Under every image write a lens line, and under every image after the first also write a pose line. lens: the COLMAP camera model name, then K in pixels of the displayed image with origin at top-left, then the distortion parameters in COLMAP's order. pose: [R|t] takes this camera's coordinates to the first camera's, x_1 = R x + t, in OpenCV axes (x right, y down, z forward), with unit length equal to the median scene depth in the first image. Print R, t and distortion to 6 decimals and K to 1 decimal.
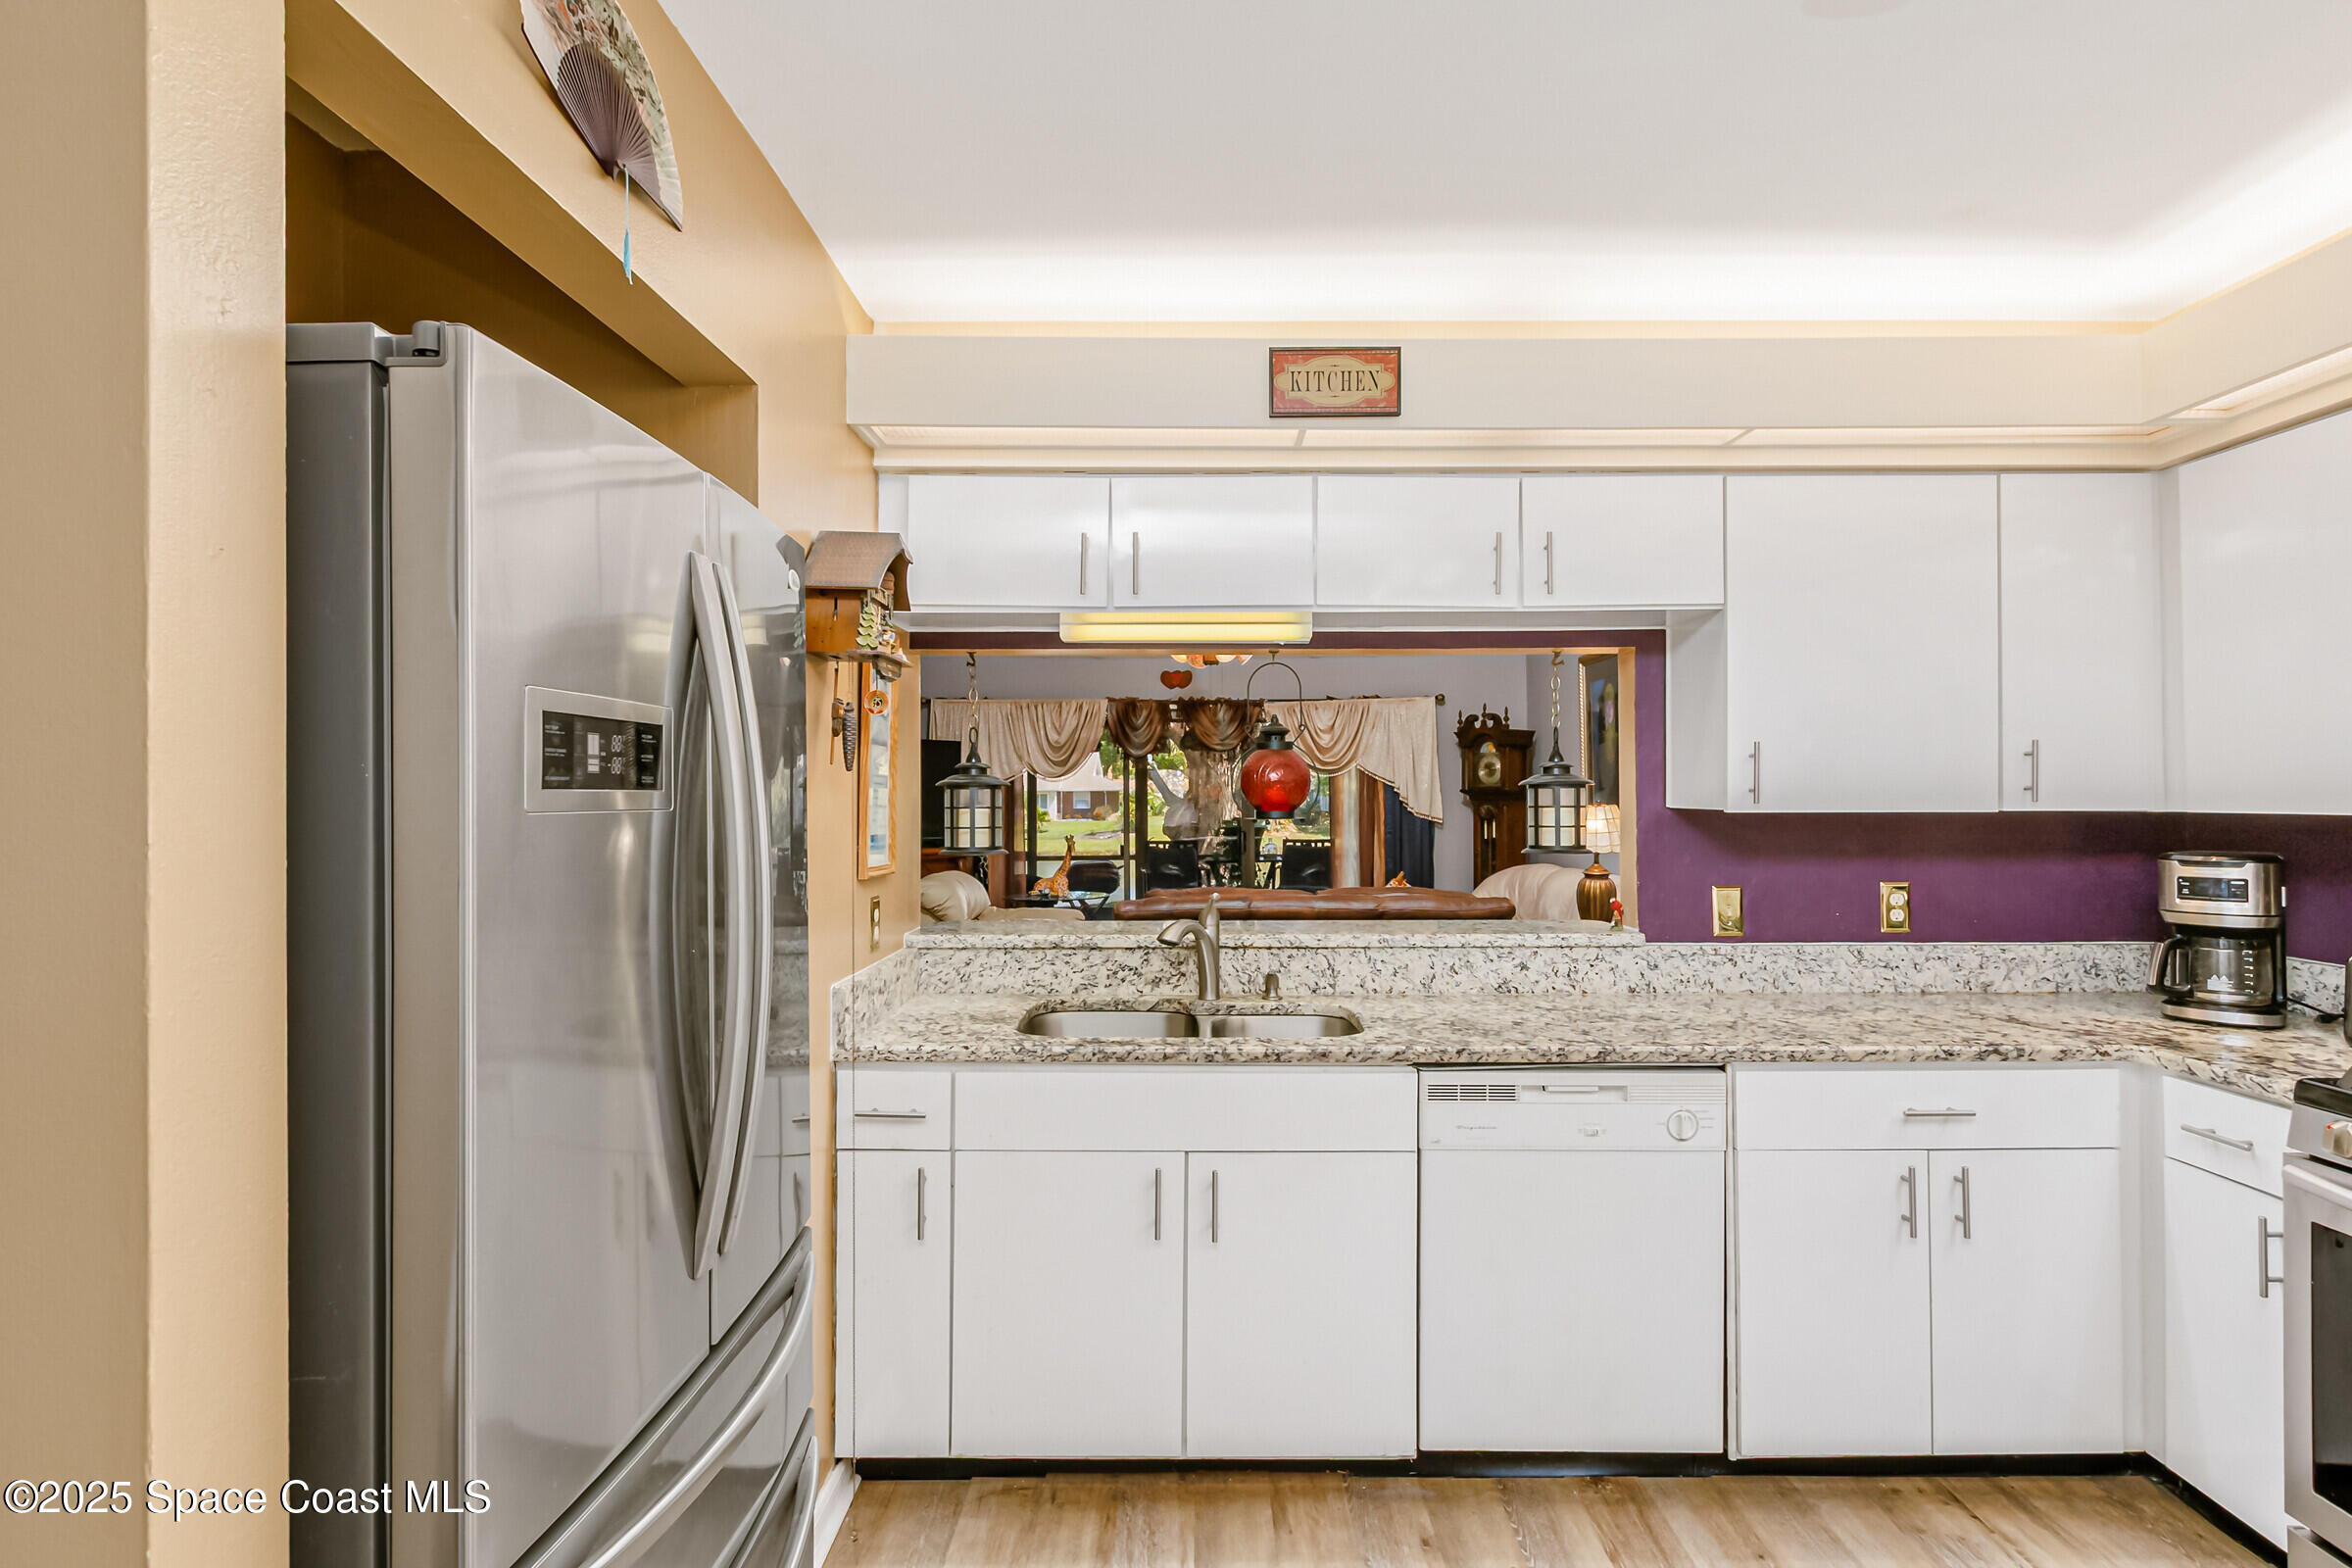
lens RADIAL K [[1185.9, 0, 1187.9], [0, 1185.9, 784.1], [0, 0, 1]] dist [0.006129, -0.001735]
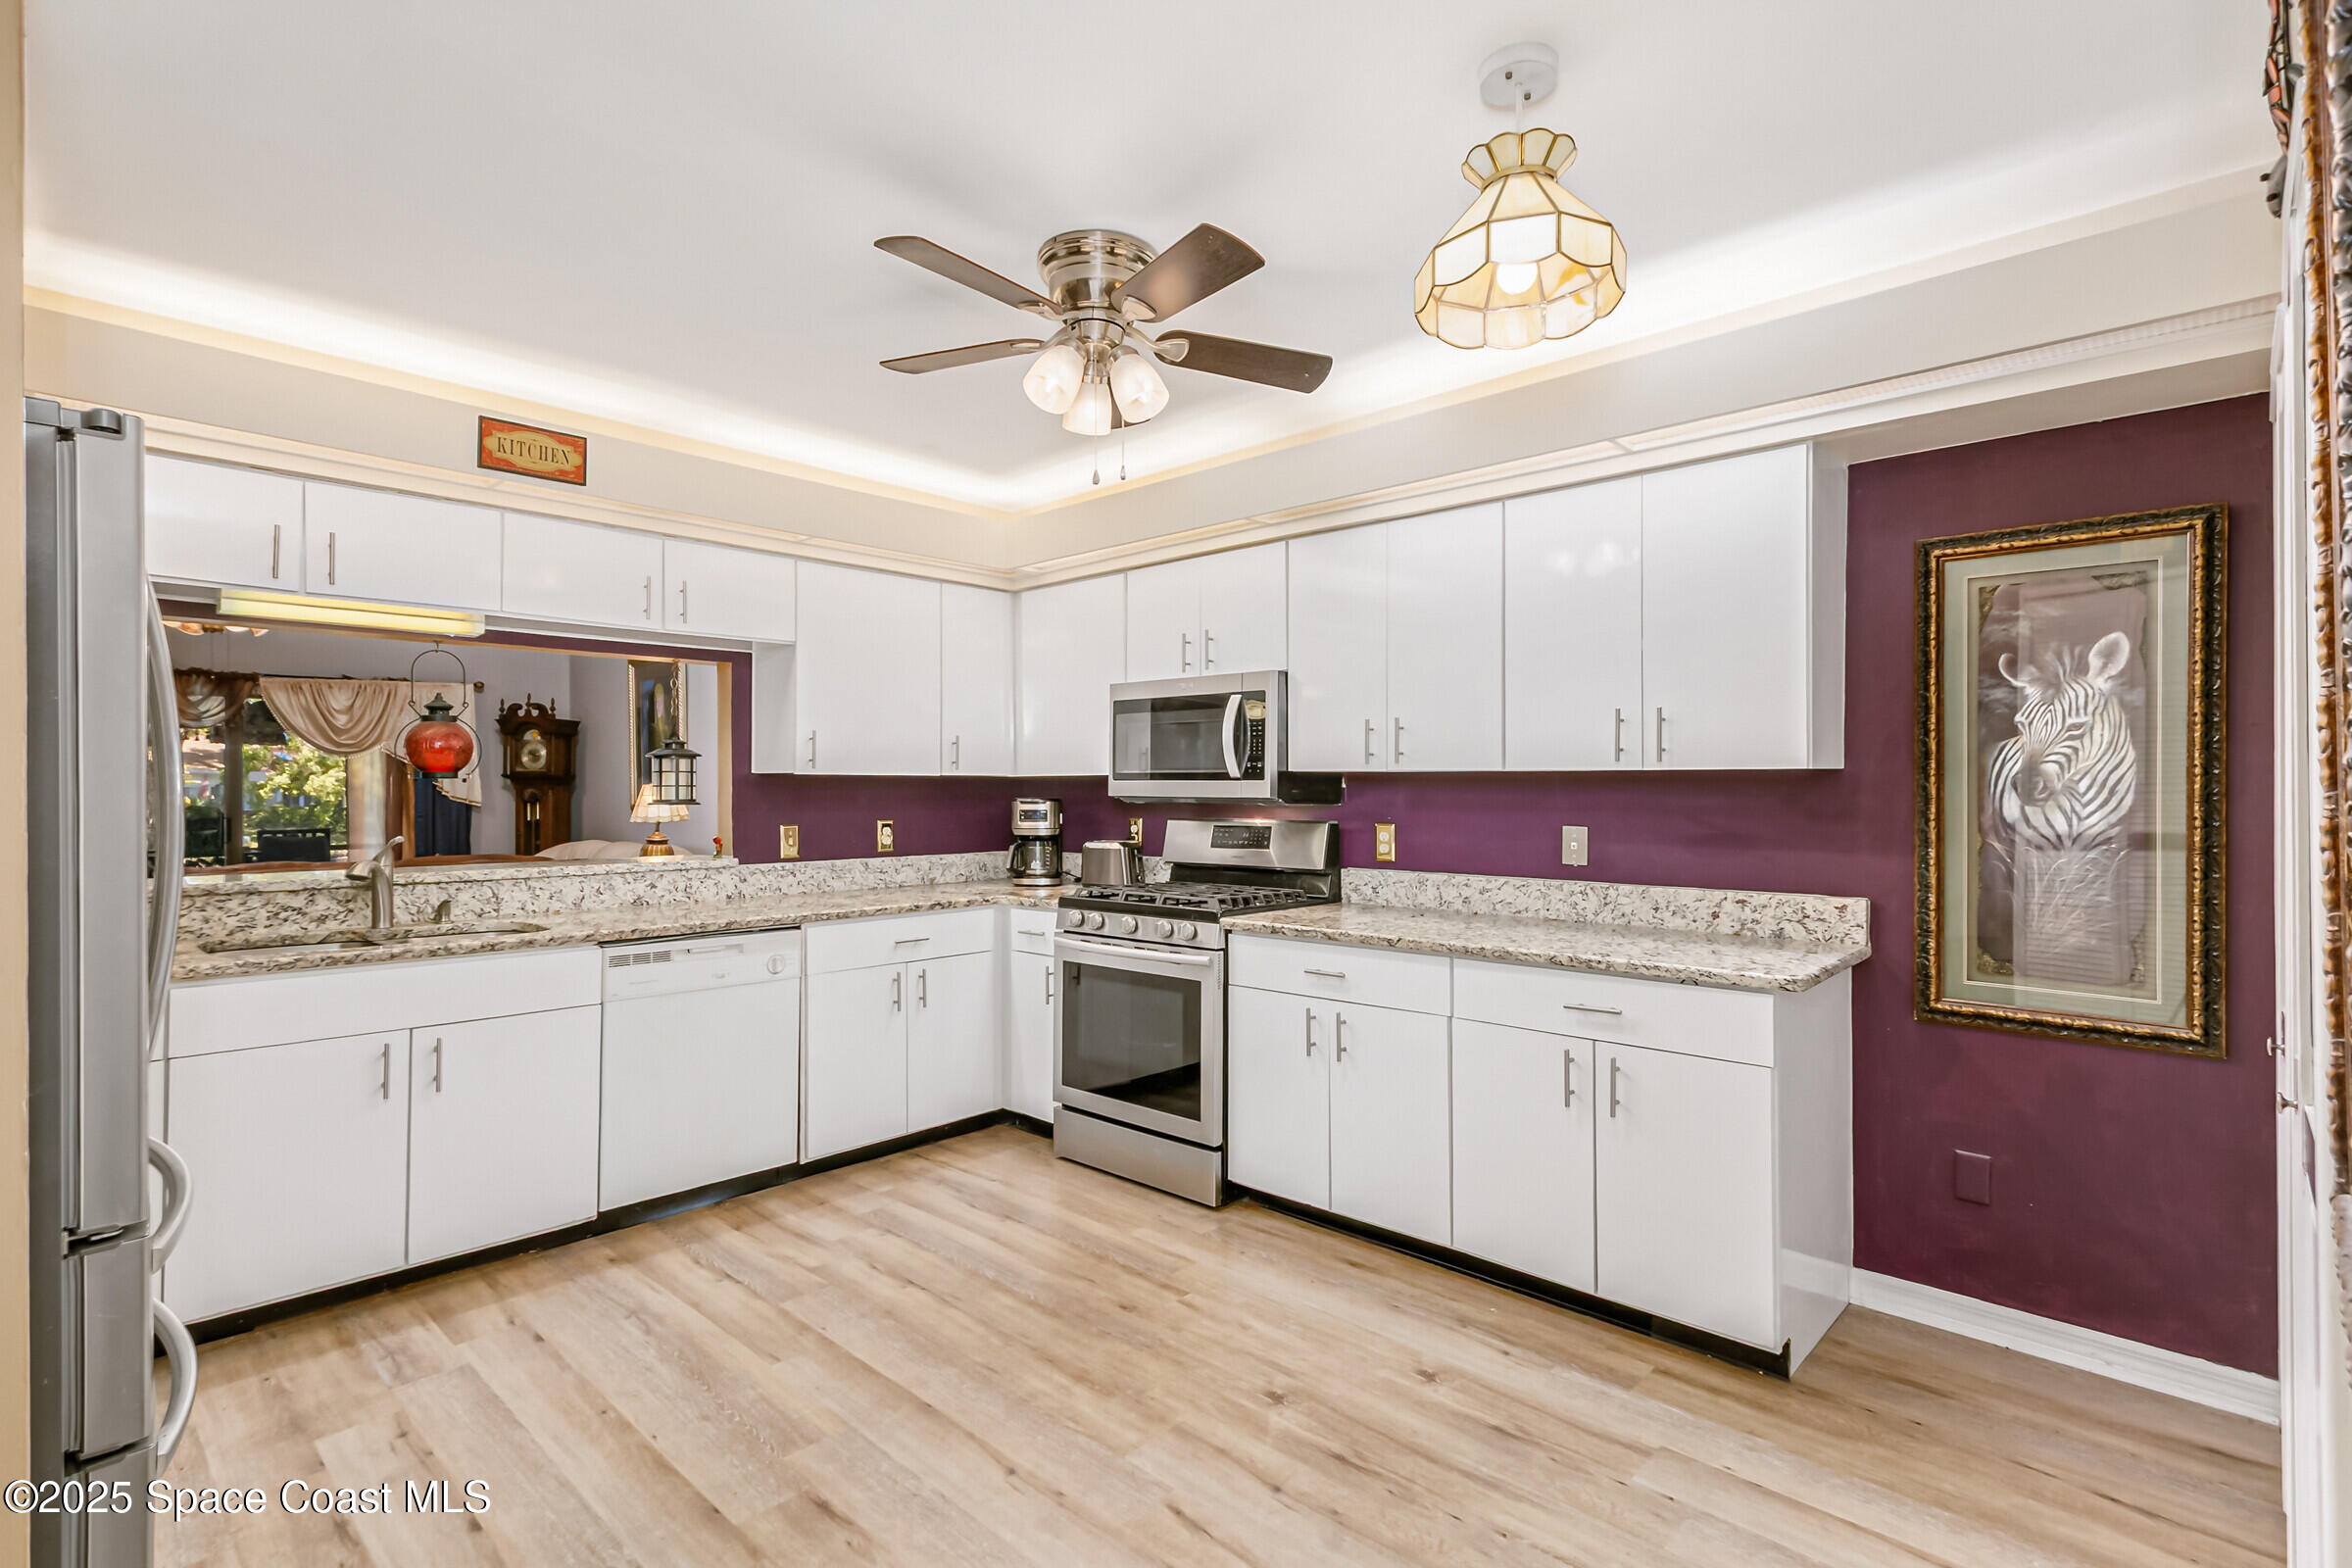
lens RADIAL K [[1125.2, 0, 1177.2], [0, 1125.2, 788.8], [0, 0, 1]] dist [0.011157, 0.000008]
pose [[0.686206, 0.002502, 0.727403, -0.257710], [-0.006526, 0.999975, 0.002716, 0.032439], [-0.727378, -0.006611, 0.686205, -0.354760]]
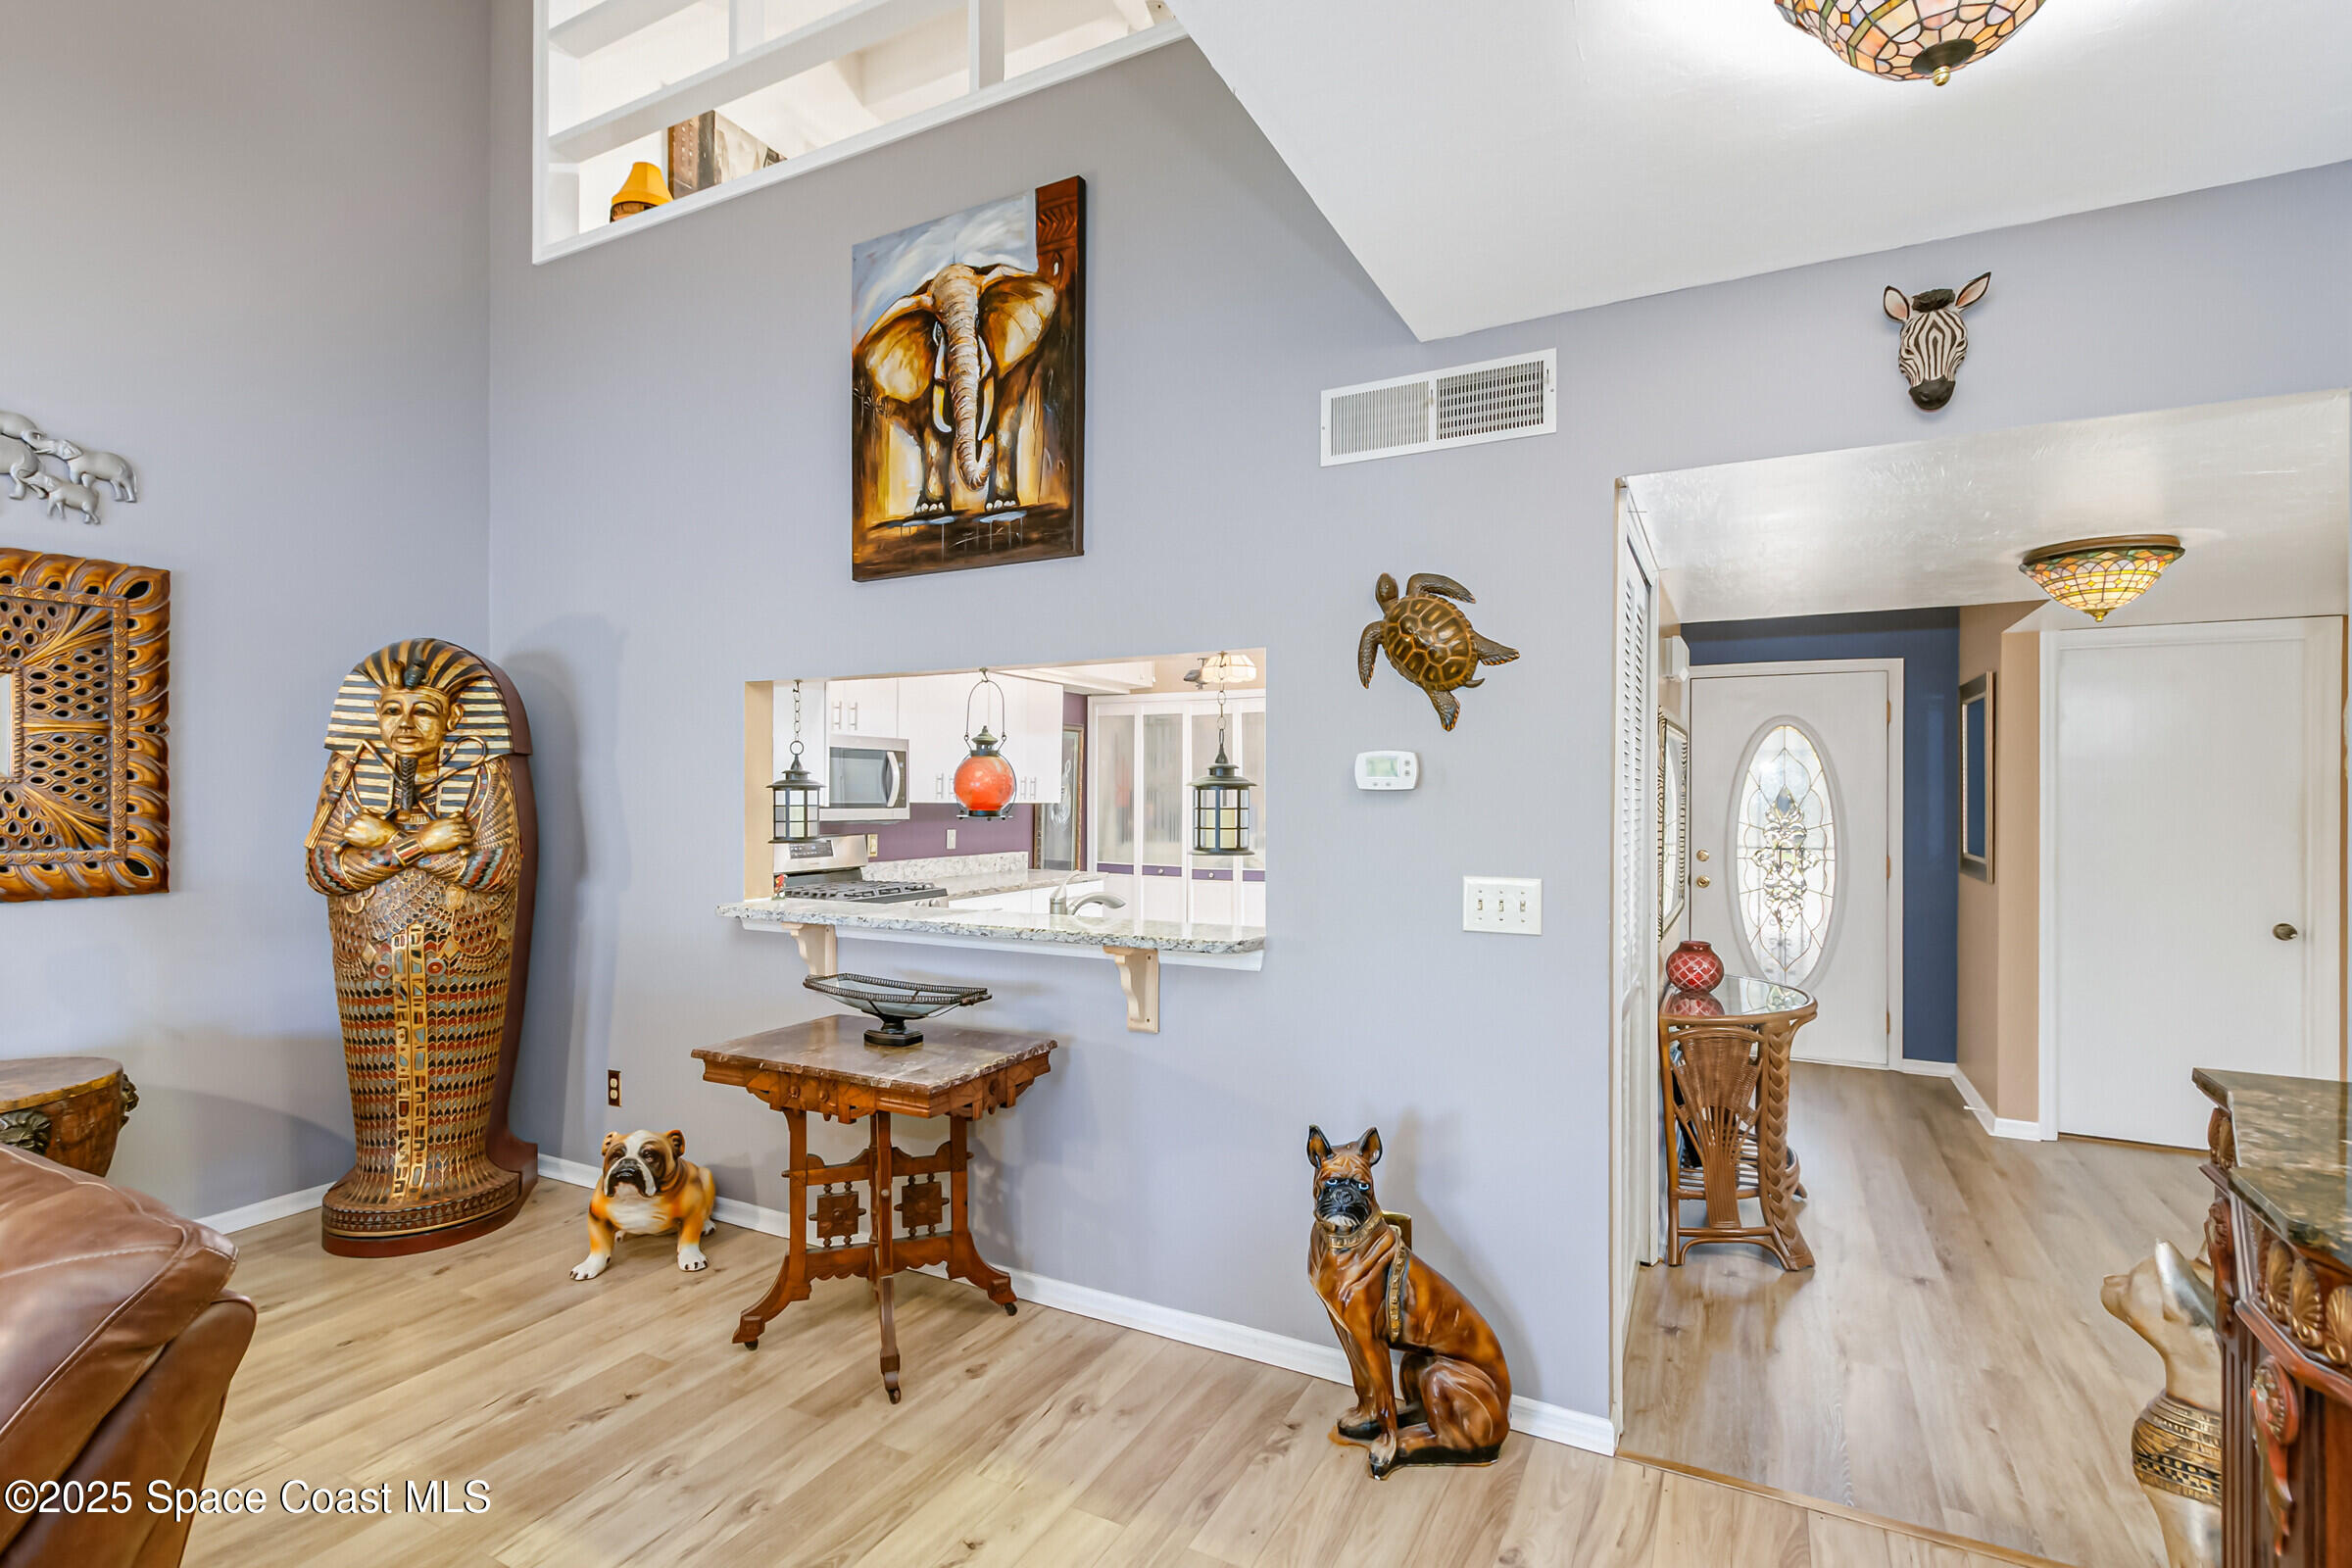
lens RADIAL K [[1114.1, 0, 1172.0], [0, 1114.1, 788.8], [0, 0, 1]] dist [0.004449, -0.000285]
pose [[-0.886056, 0.003957, 0.463562, -0.599513], [-0.002435, 0.999910, -0.013190, 0.017071], [-0.463572, -0.012816, -0.885966, 1.925489]]
